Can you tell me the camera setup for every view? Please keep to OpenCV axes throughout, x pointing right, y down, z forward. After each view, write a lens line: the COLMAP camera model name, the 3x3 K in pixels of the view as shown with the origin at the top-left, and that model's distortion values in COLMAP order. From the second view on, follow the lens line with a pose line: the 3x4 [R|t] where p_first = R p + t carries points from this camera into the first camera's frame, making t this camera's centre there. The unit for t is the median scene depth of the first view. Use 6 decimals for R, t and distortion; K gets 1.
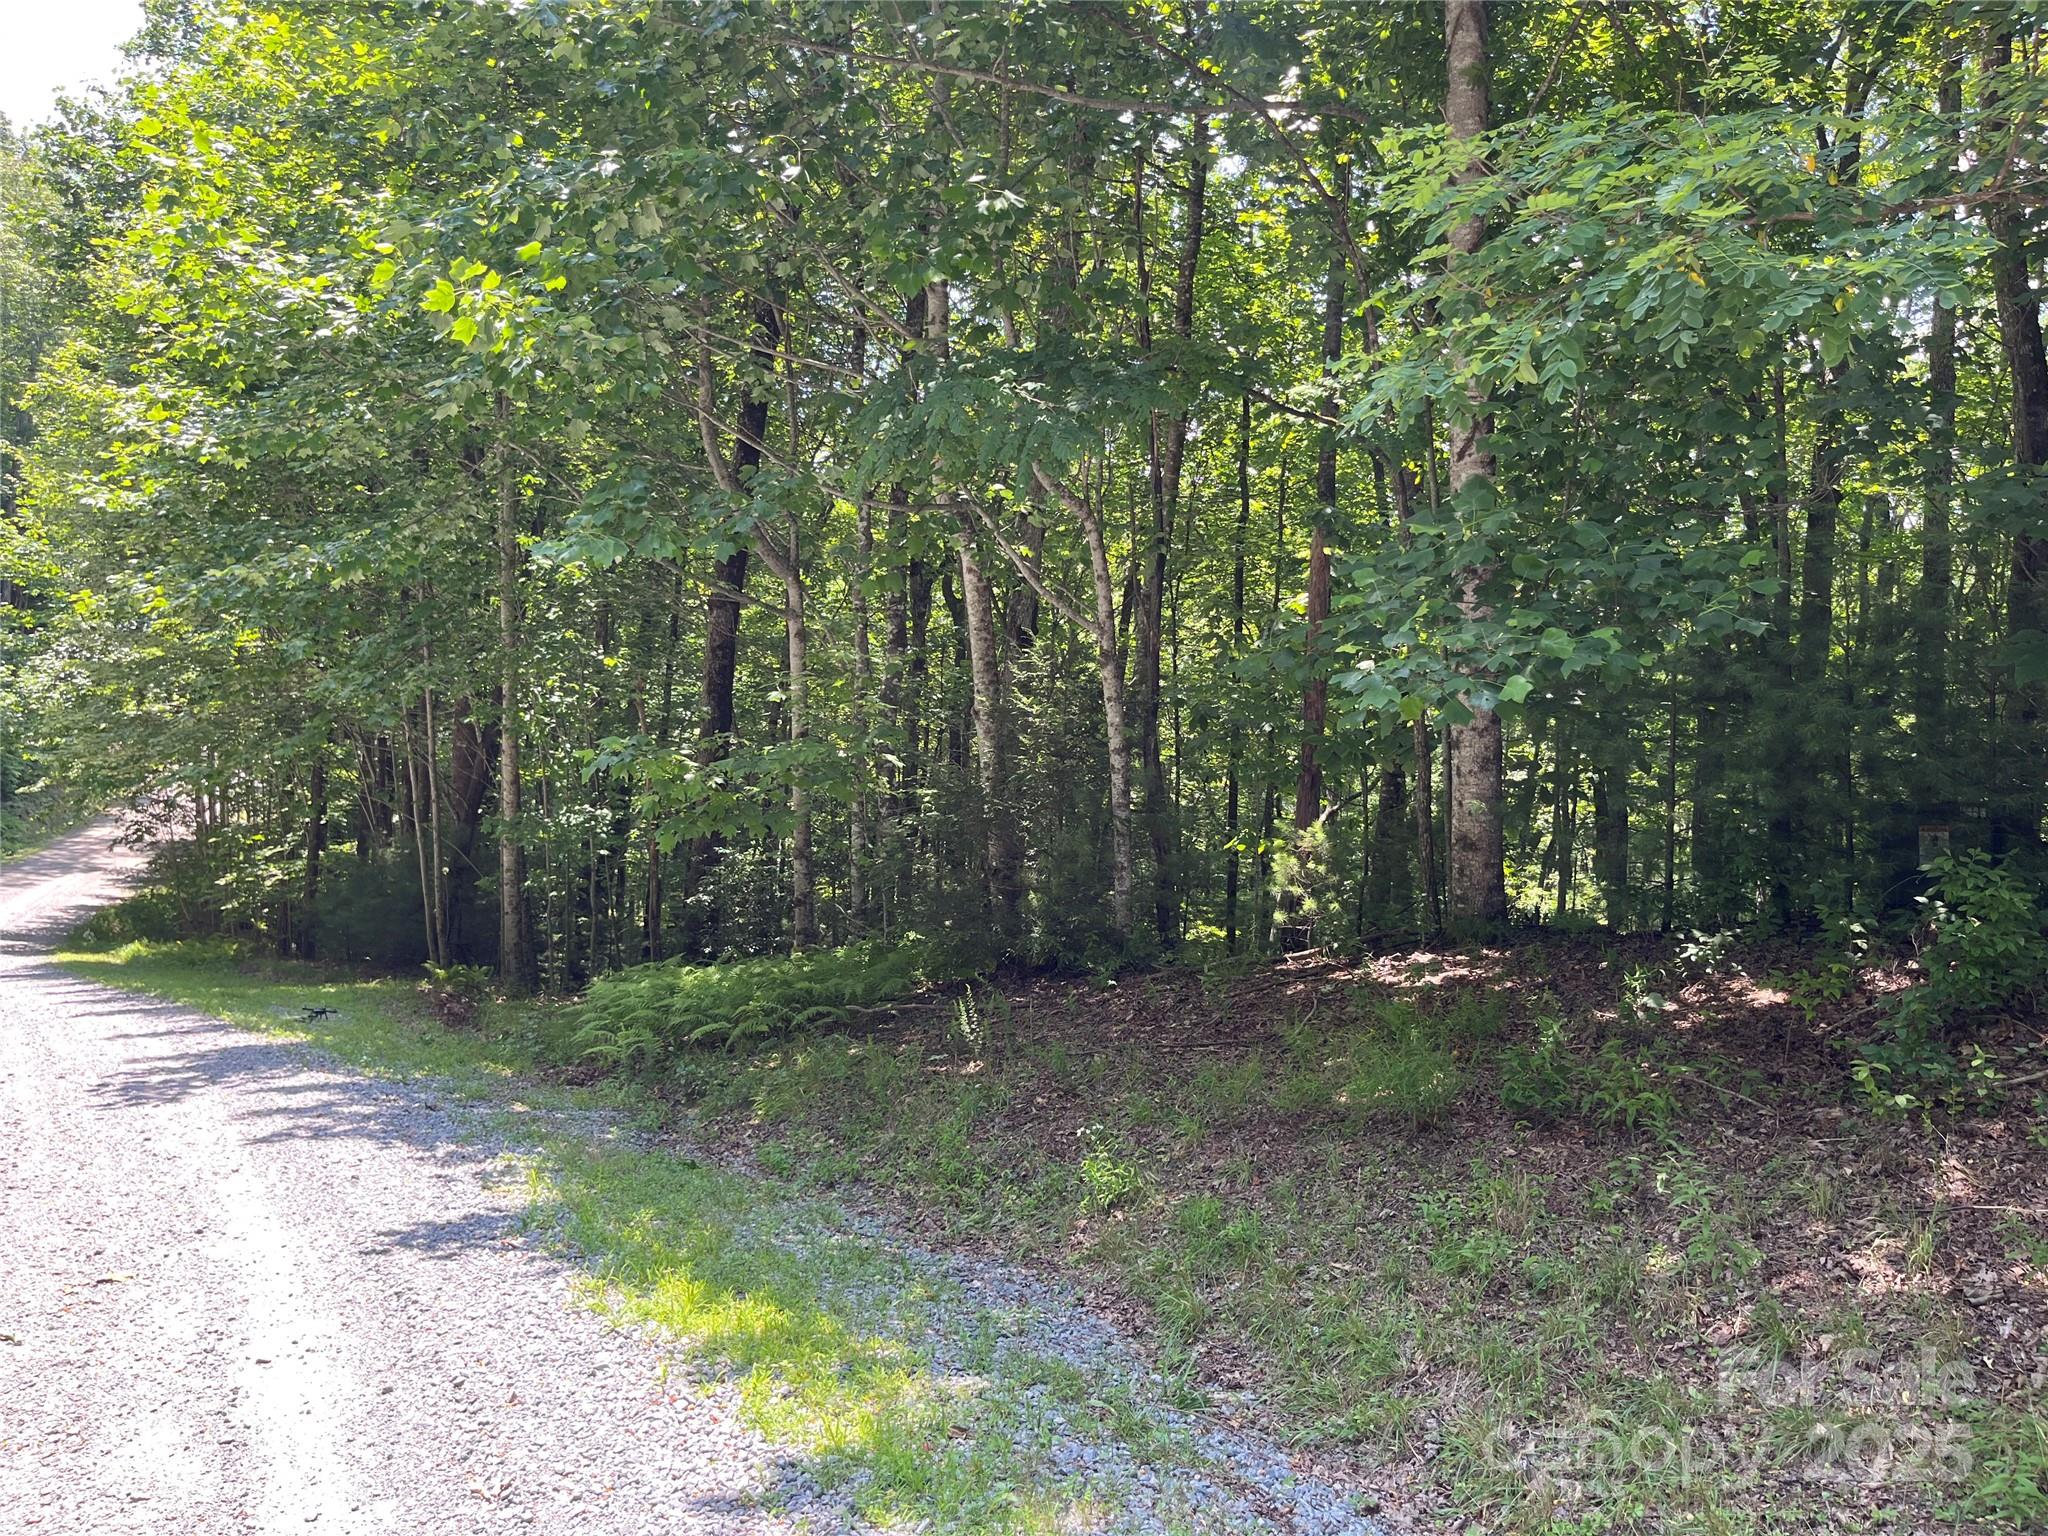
lens RADIAL K [[1526.8, 0, 1030.0], [0, 1526.8, 760.1], [0, 0, 1]] dist [0.031728, -0.049581]
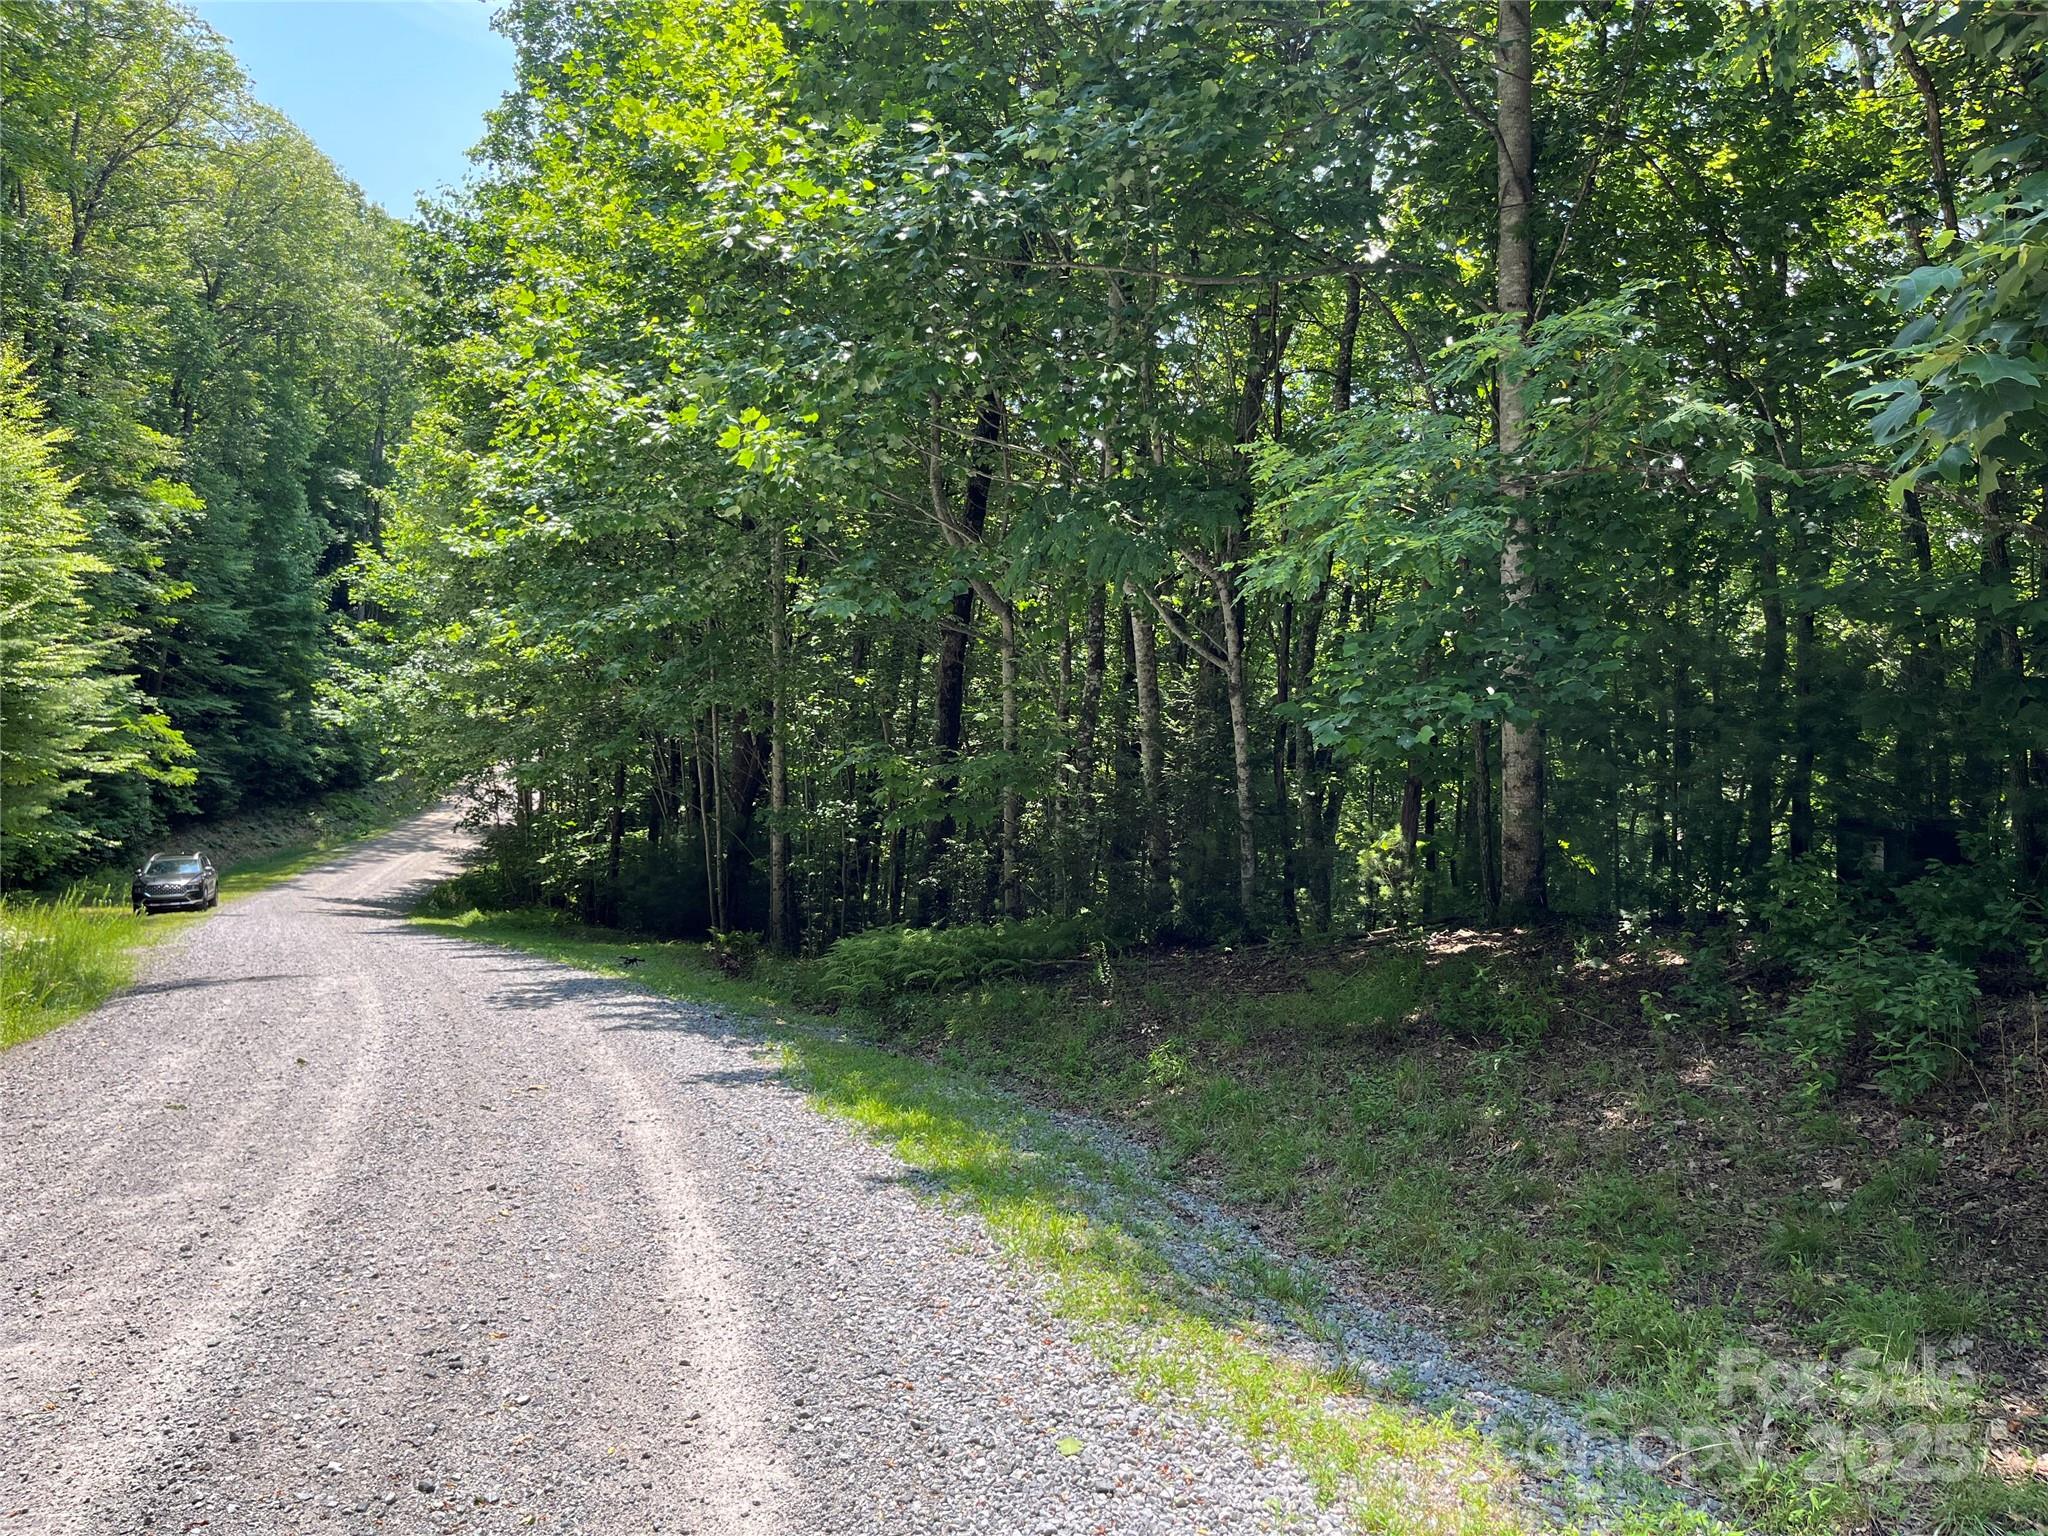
lens RADIAL K [[1526.8, 0, 1017.3], [0, 1526.8, 775.4], [0, 0, 1]] dist [0.031728, -0.049581]
pose [[0.984804, 0.013340, -0.173155, 0.065718], [-0.011481, 0.999865, 0.011729, -0.007121], [0.173288, -0.009562, 0.984825, -0.184321]]
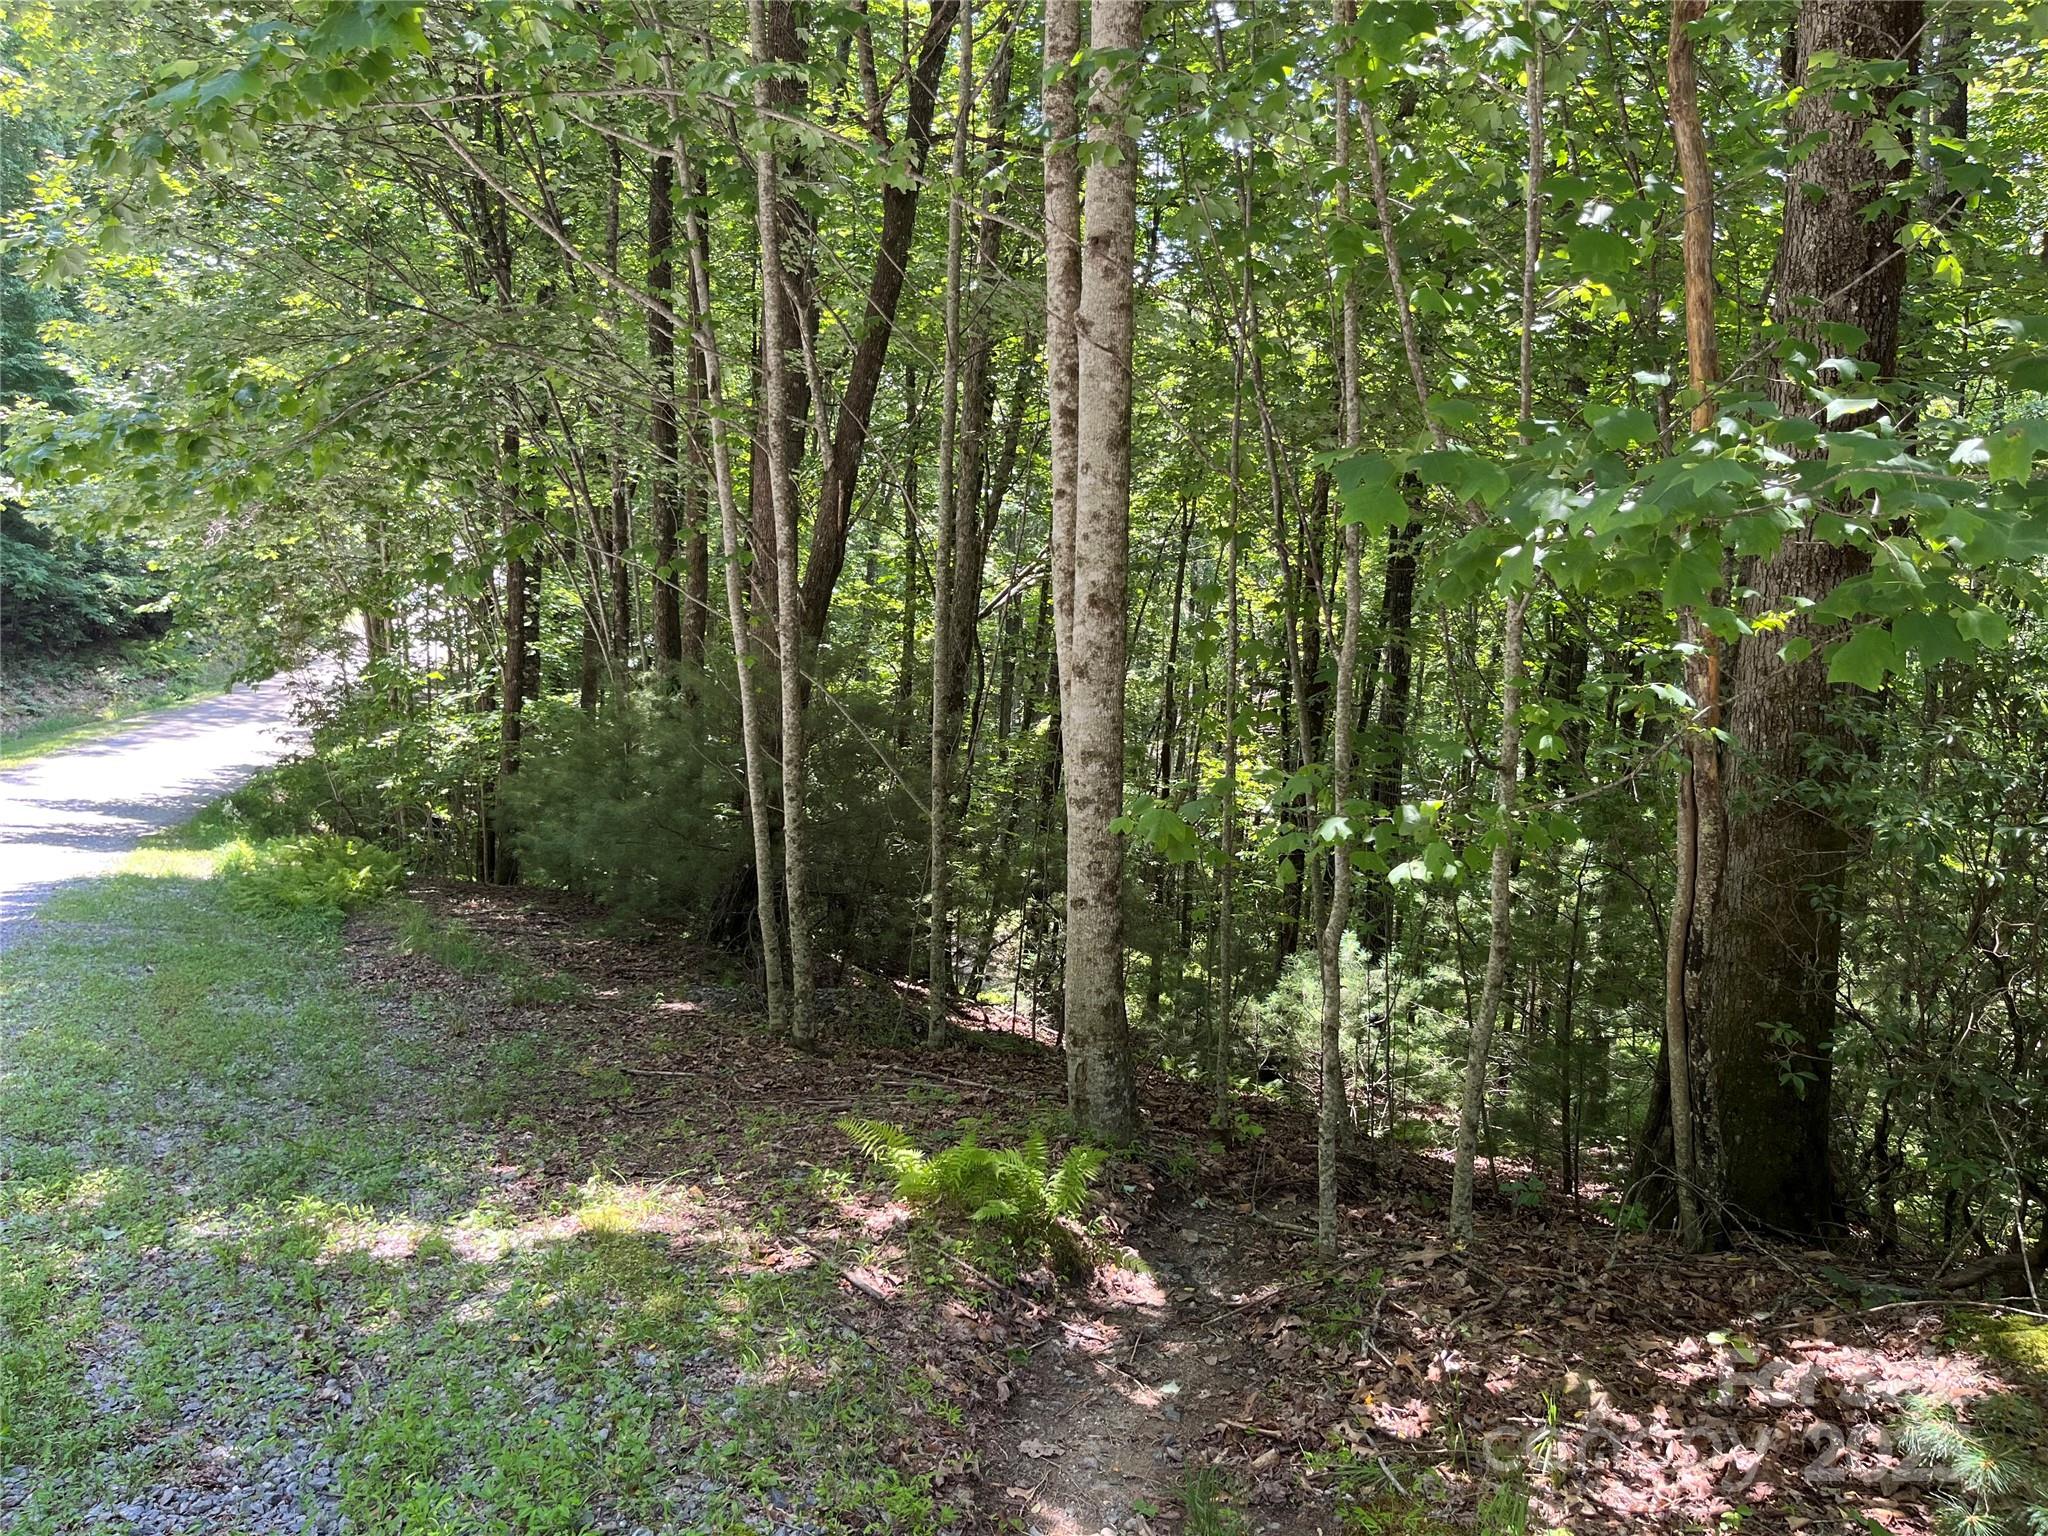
lens RADIAL K [[1526.8, 0, 1030.4], [0, 1526.8, 772.2], [0, 0, 1]] dist [0.031728, -0.049581]
pose [[0.991694, 0.028132, -0.125506, -0.436433], [-0.016357, 0.995449, 0.093887, 0.065709], [0.127576, -0.091054, 0.987640, 0.987093]]
